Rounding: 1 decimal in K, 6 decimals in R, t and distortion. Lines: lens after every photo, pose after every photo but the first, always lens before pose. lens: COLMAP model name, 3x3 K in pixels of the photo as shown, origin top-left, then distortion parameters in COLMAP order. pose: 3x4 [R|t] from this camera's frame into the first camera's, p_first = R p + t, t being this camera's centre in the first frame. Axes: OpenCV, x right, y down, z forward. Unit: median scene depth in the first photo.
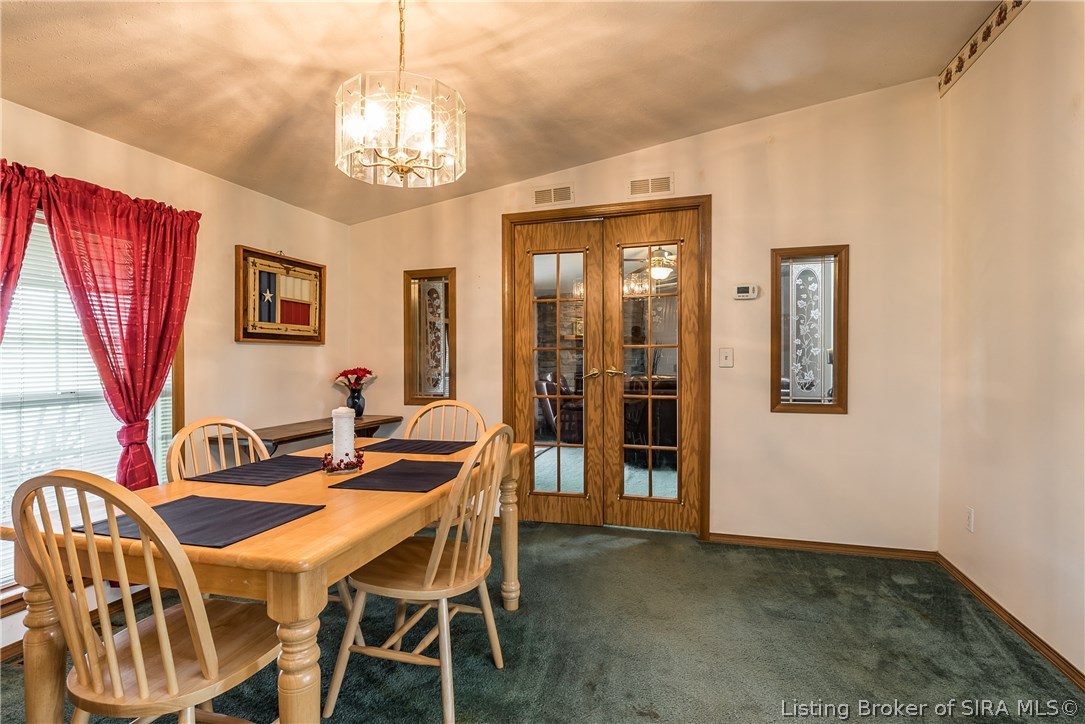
lens RADIAL K [[552.8, 0, 538.2], [0, 552.8, 357.7], [0, 0, 1]] dist [-0.006514, -0.000644]
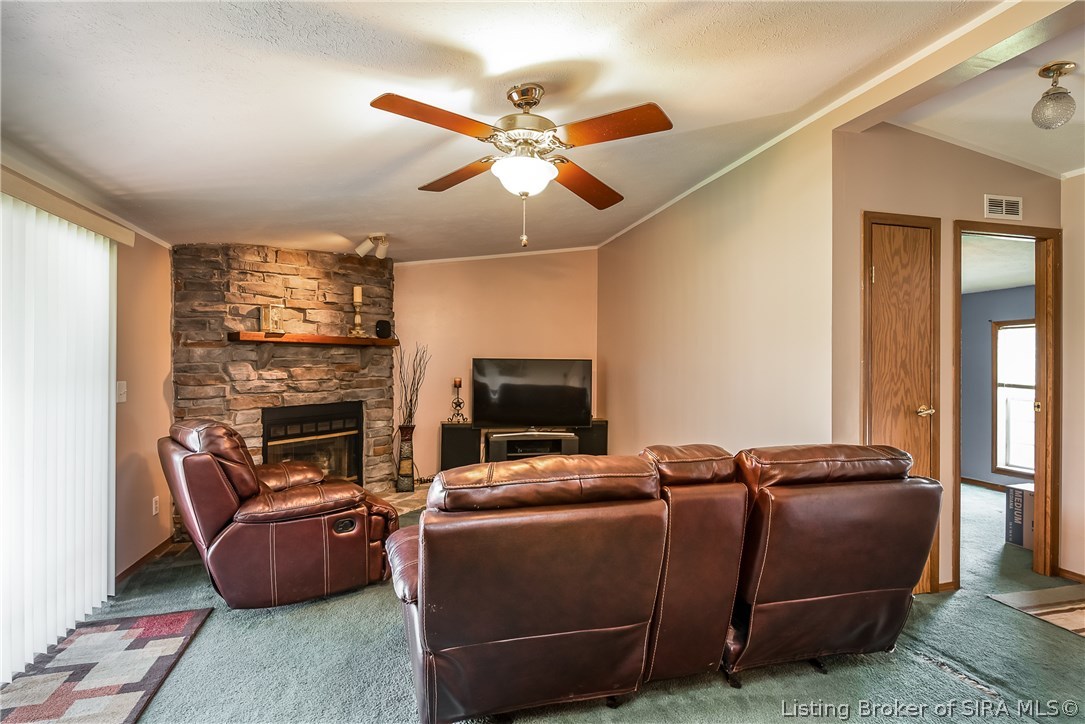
lens RADIAL K [[552.8, 0, 542.5], [0, 552.8, 359.6], [0, 0, 1]] dist [-0.006514, -0.000644]
pose [[0.851076, 0.013117, 0.524879, 0.020034], [-0.015867, 0.999874, 0.000740, -0.020248], [-0.524803, -0.008958, 0.851177, 0.455762]]
